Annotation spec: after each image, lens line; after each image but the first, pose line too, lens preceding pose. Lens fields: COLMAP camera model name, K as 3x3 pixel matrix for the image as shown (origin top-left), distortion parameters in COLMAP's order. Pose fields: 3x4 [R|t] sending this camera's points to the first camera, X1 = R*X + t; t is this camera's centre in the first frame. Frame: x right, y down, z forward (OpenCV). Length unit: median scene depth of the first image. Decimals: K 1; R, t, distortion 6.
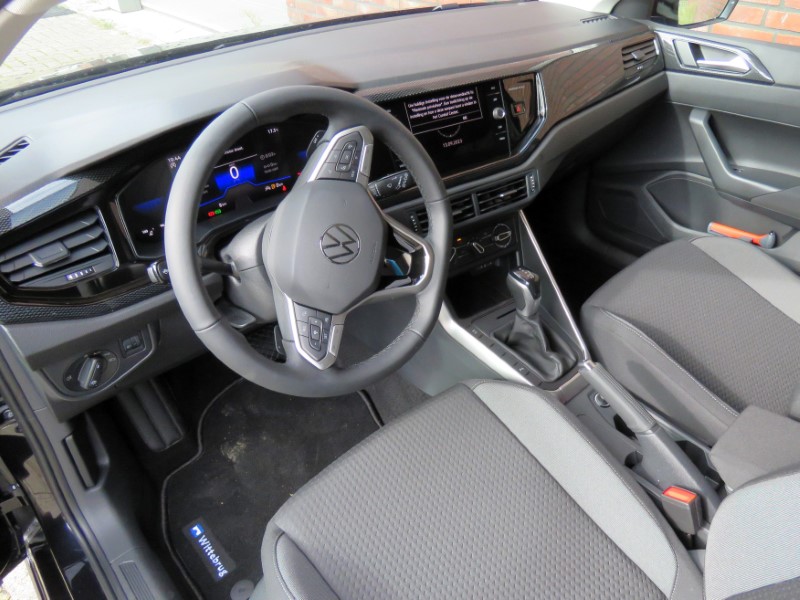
lens RADIAL K [[699.3, 0, 400.0], [0, 699.3, 300.0], [0, 0, 1]] dist [-0.000617, 0.005967]
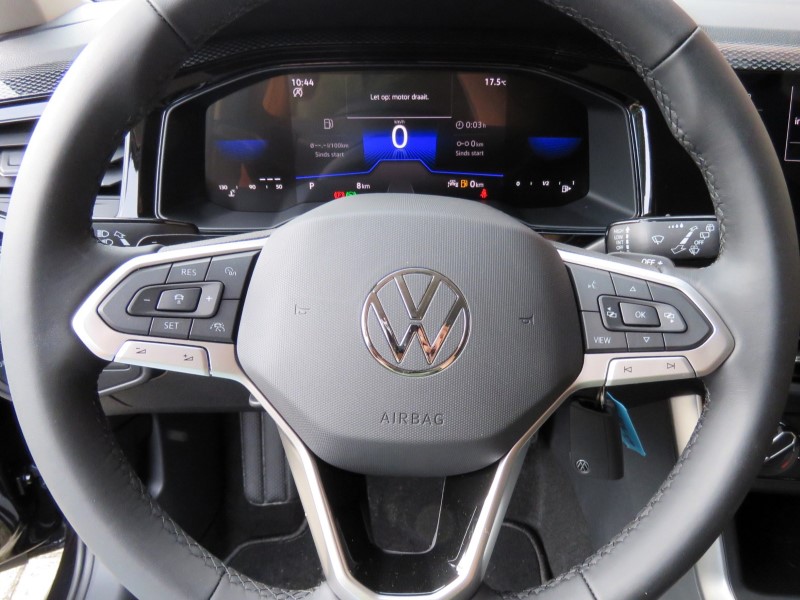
lens RADIAL K [[699.3, 0, 400.0], [0, 699.3, 300.0], [0, 0, 1]] dist [-0.000617, 0.005967]
pose [[0.793601, 0.348143, -0.498993, 0.080128], [-0.377829, 0.924813, 0.044334, -0.085954], [0.476910, 0.153350, 0.865471, 0.531029]]
